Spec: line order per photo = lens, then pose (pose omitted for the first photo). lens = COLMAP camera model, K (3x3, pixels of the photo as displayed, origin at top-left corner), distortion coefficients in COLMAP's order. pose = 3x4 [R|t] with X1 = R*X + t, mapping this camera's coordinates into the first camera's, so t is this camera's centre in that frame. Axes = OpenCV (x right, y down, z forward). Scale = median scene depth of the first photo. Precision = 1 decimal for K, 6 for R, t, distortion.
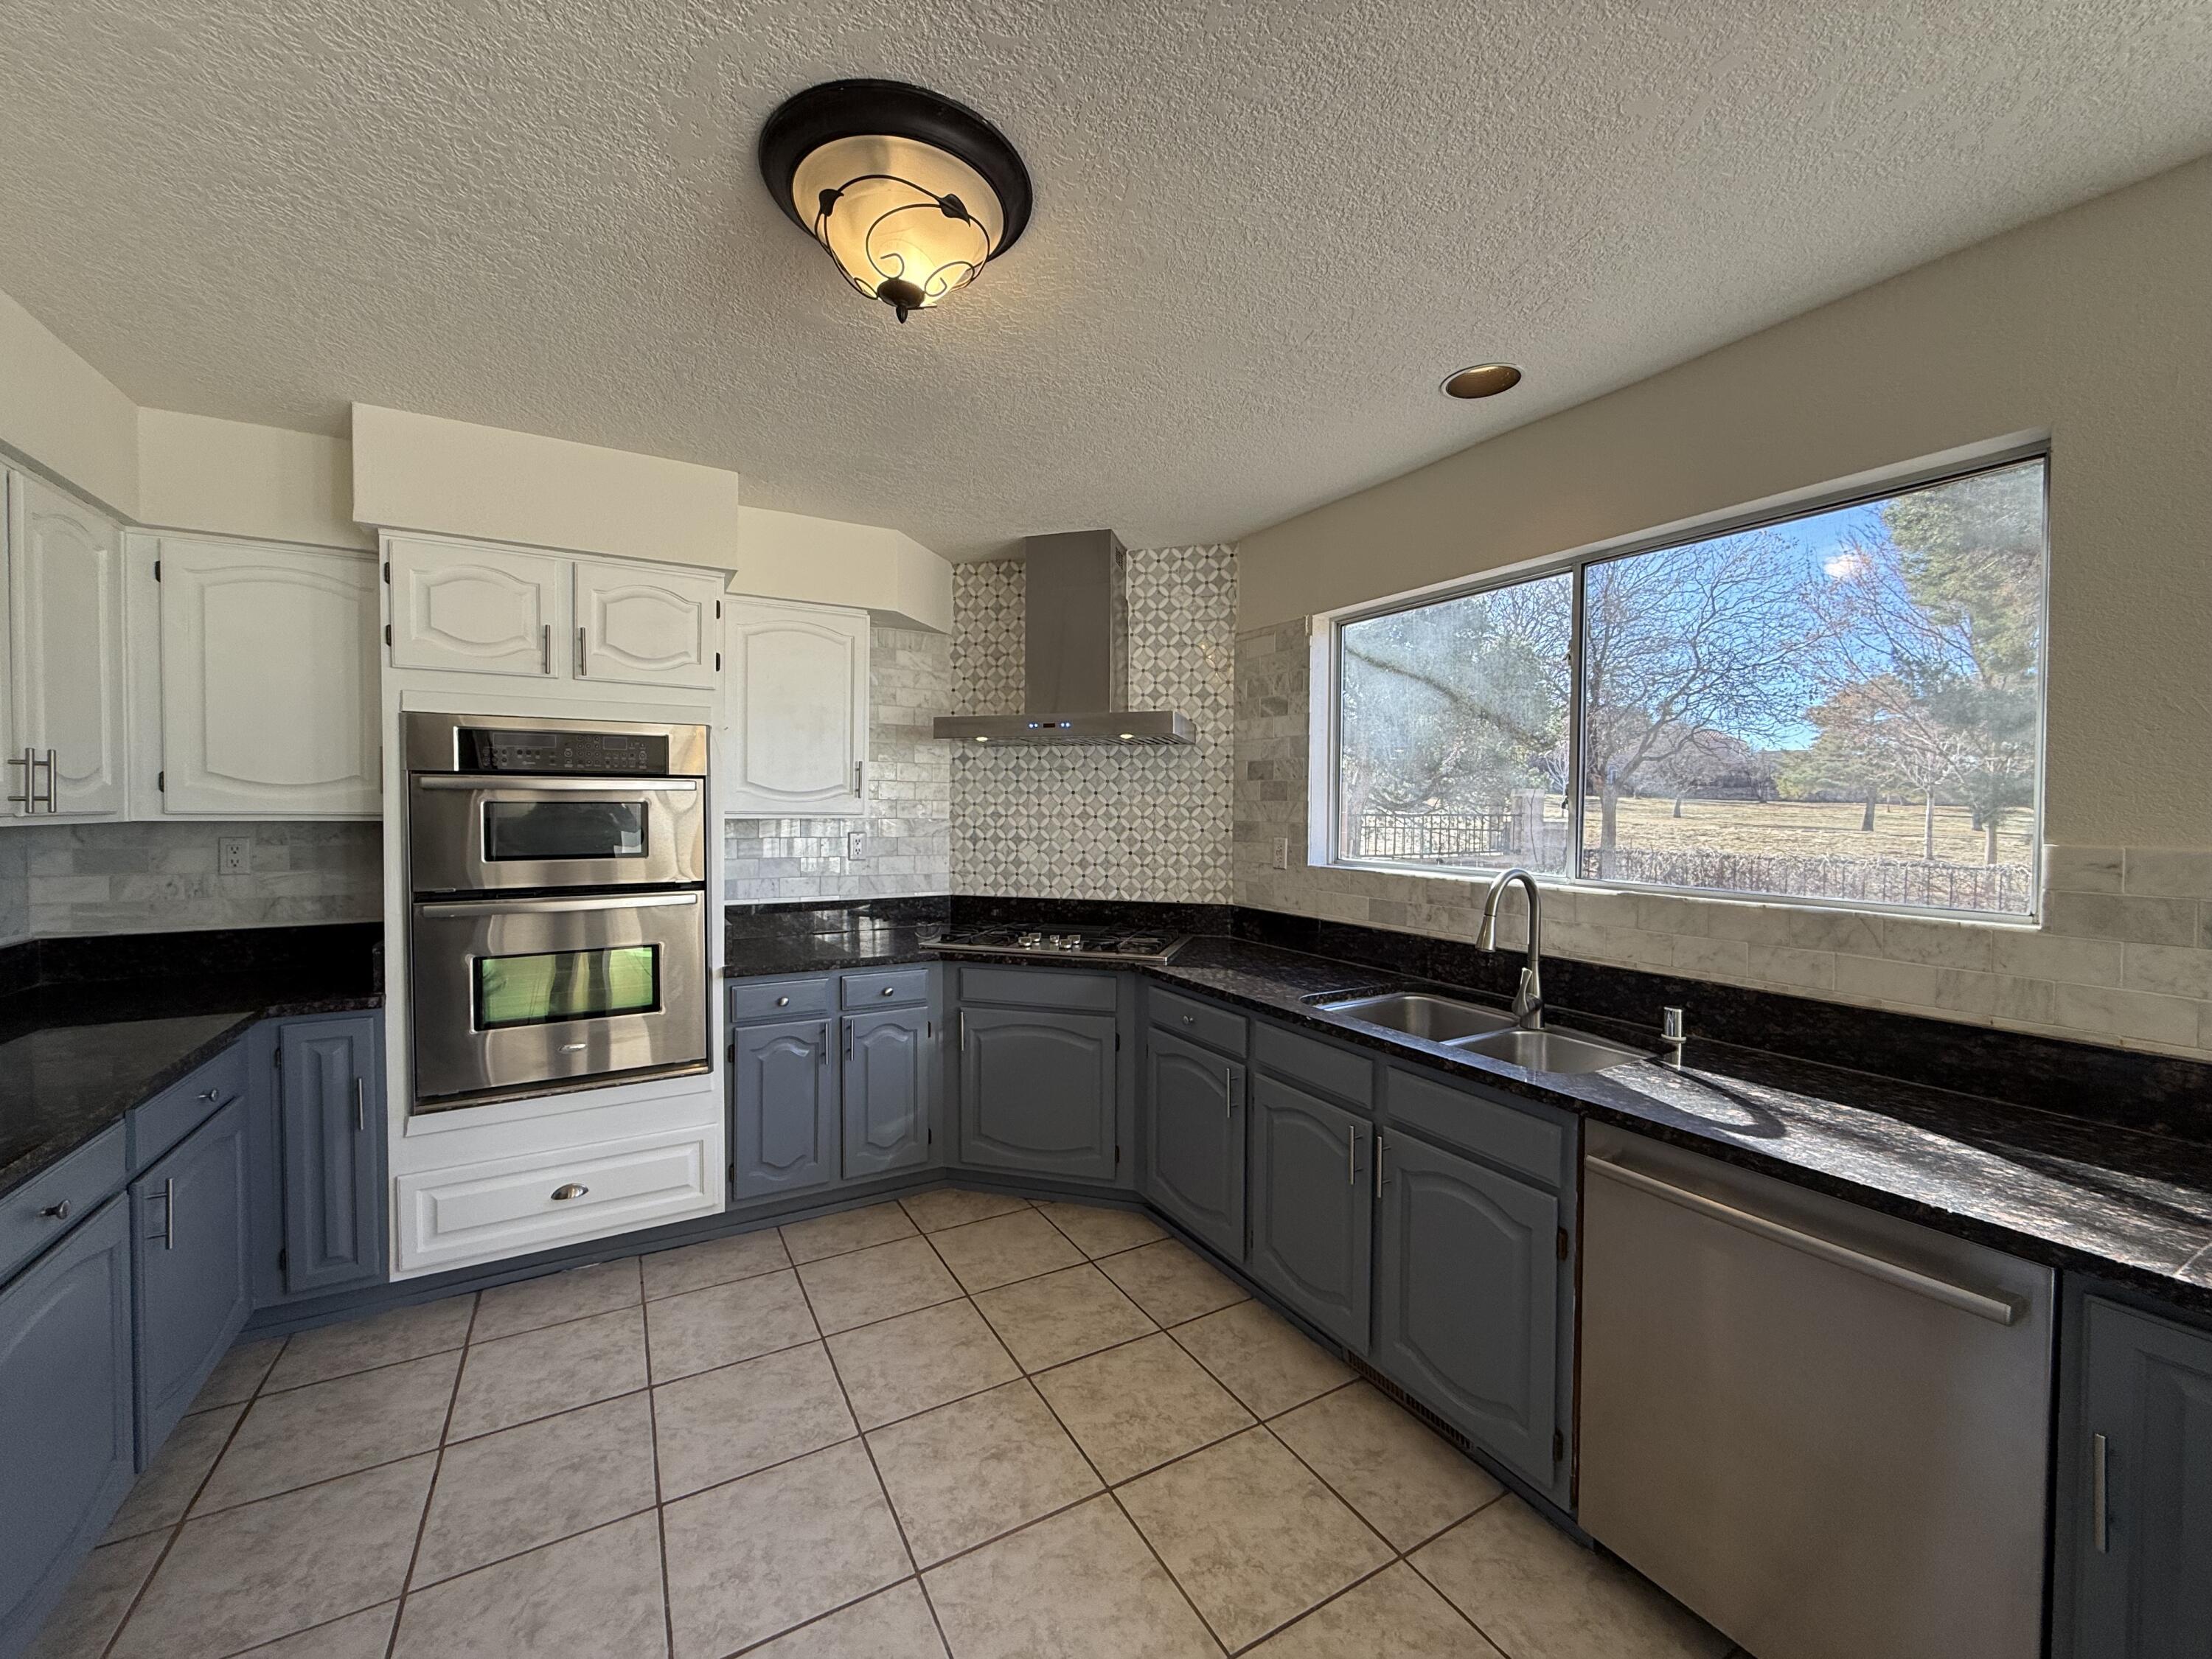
lens RADIAL K [[873.0, 0, 1102.7], [0, 873.0, 828.8], [0, 0, 1]] dist [-0.000939, 0.000413]
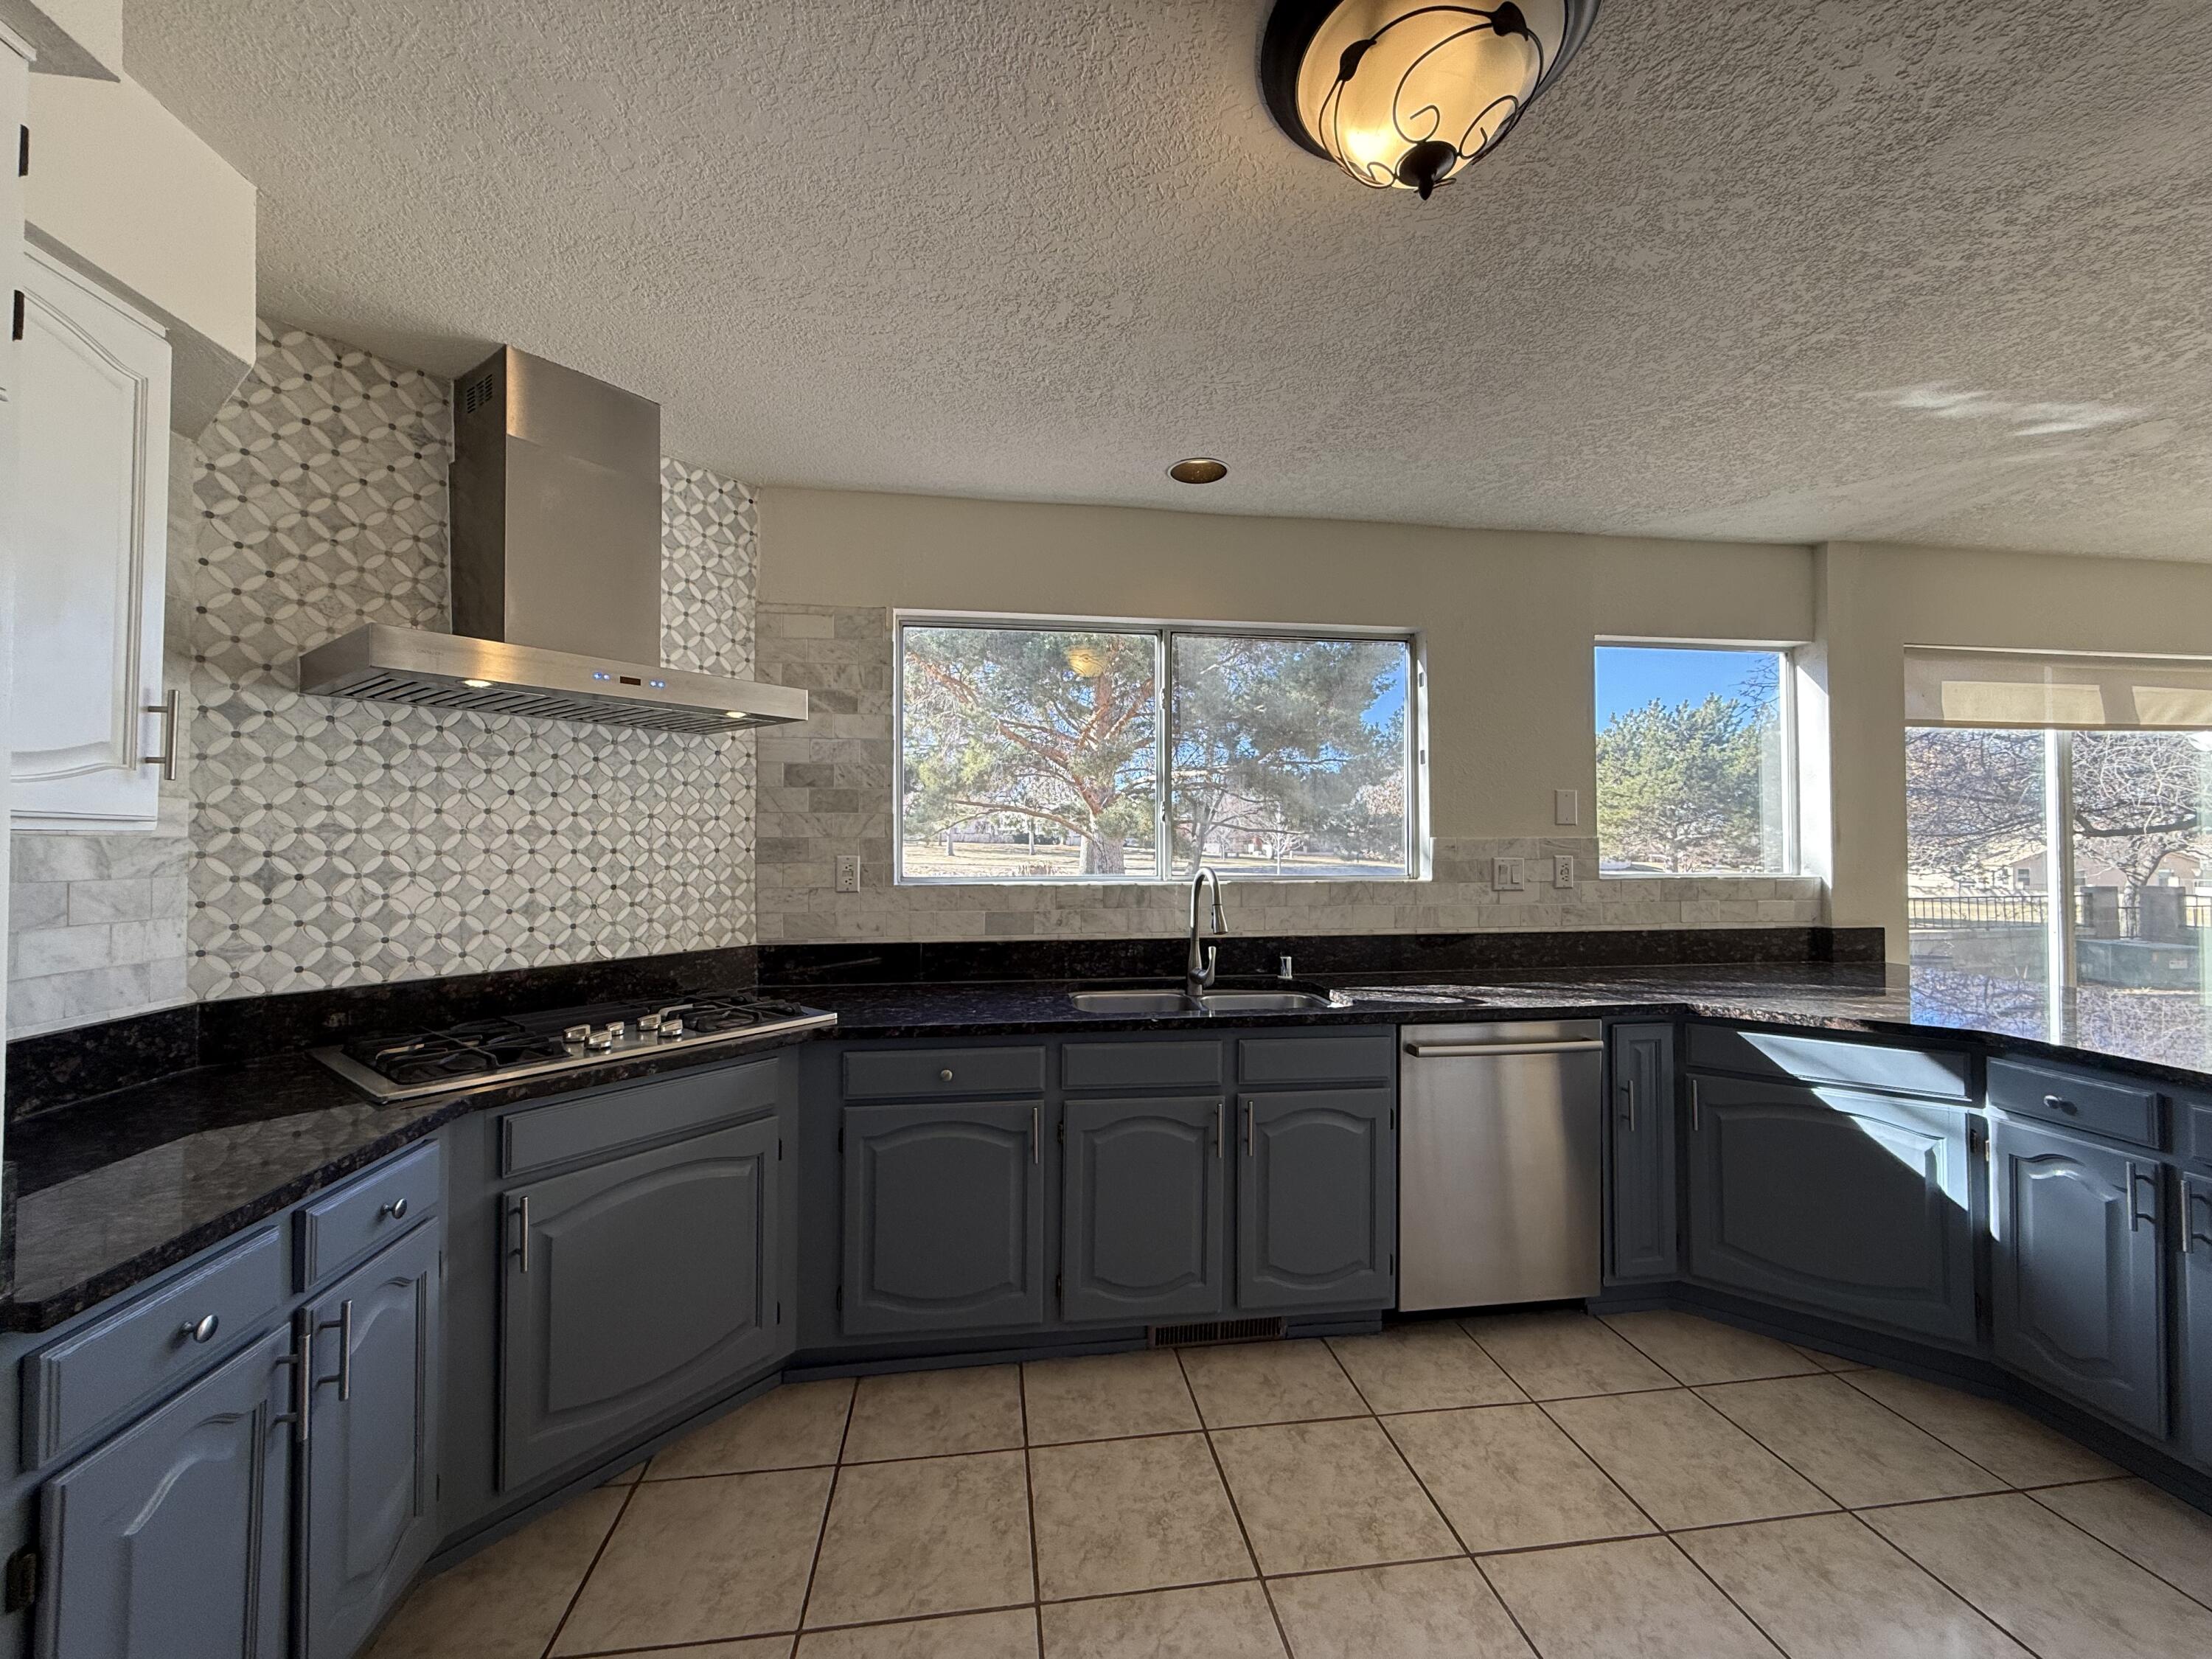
lens RADIAL K [[873.0, 0, 1104.5], [0, 873.0, 828.2], [0, 0, 1]] dist [-0.000939, 0.000413]
pose [[0.371548, 0.008598, 0.928374, -0.583117], [0.028065, 0.999396, -0.020488, 0.009253], [-0.927989, 0.033667, 0.371083, 0.529185]]
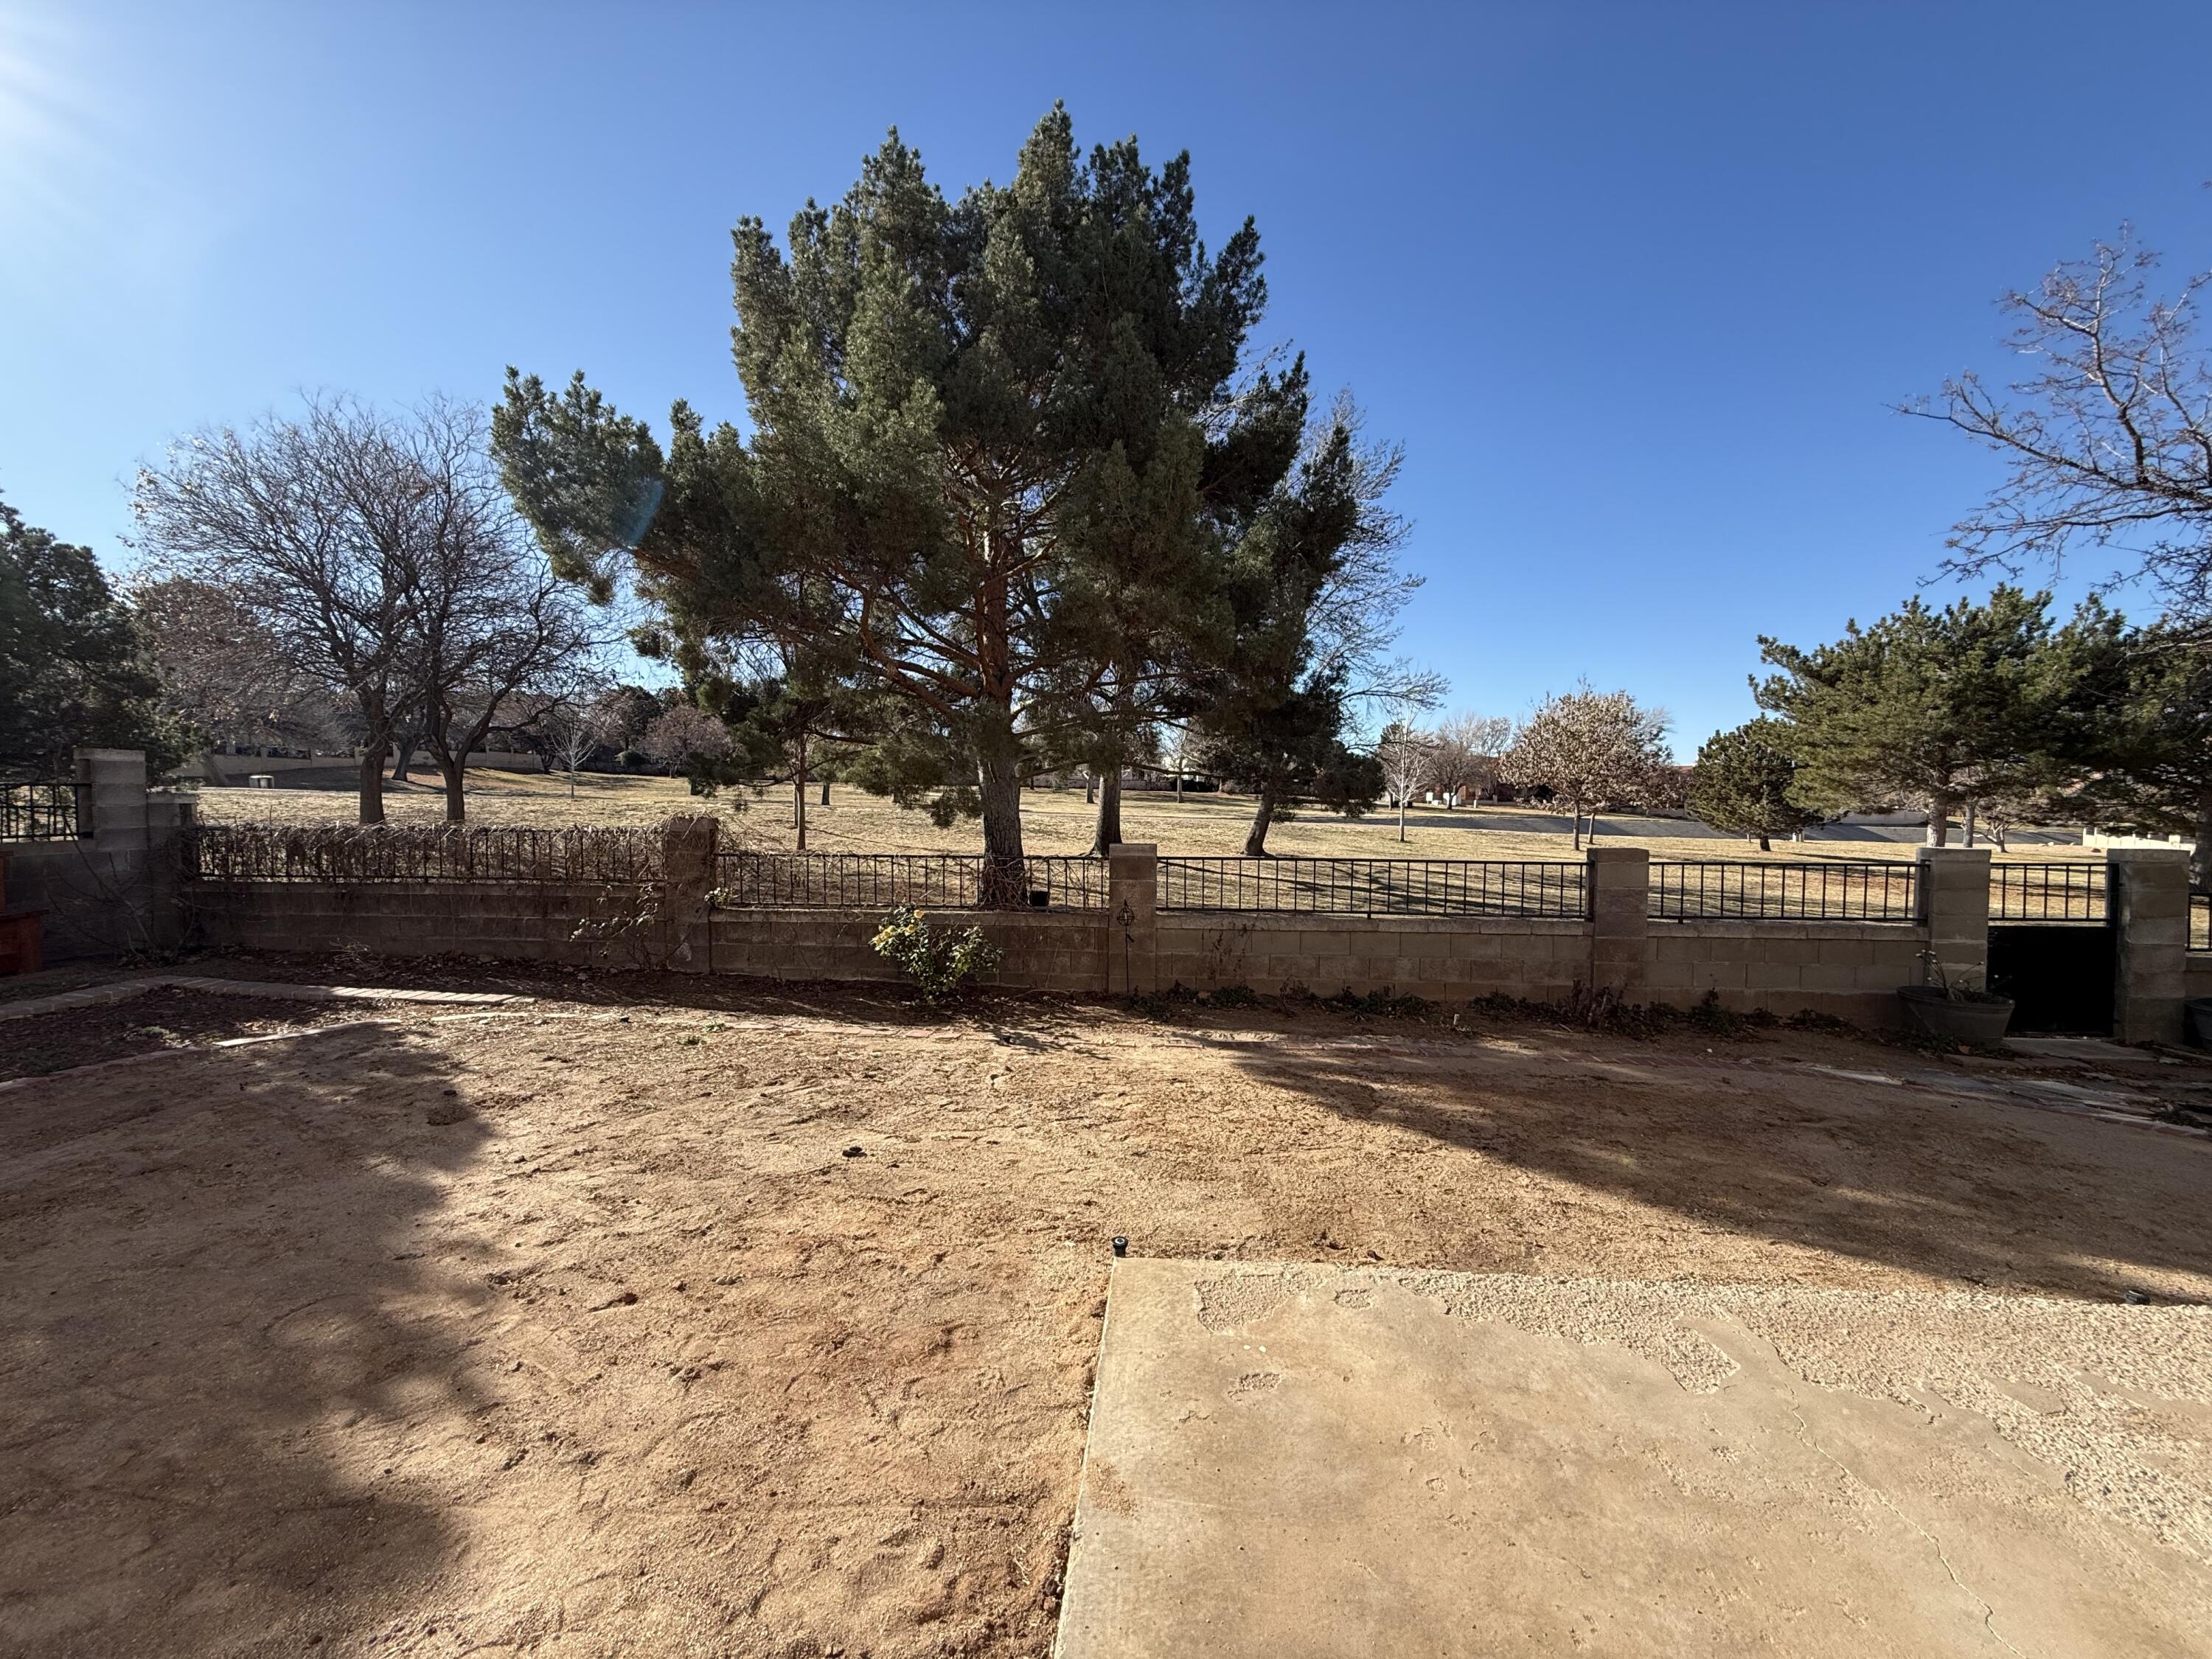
lens RADIAL K [[873.0, 0, 1107.1], [0, 873.0, 826.0], [0, 0, 1]] dist [-0.000939, 0.000413]
pose [[0.569905, -0.038561, 0.820805, 1.388783], [0.022745, 0.999256, 0.031152, 0.057221], [-0.821395, 0.000916, 0.570358, -0.438505]]
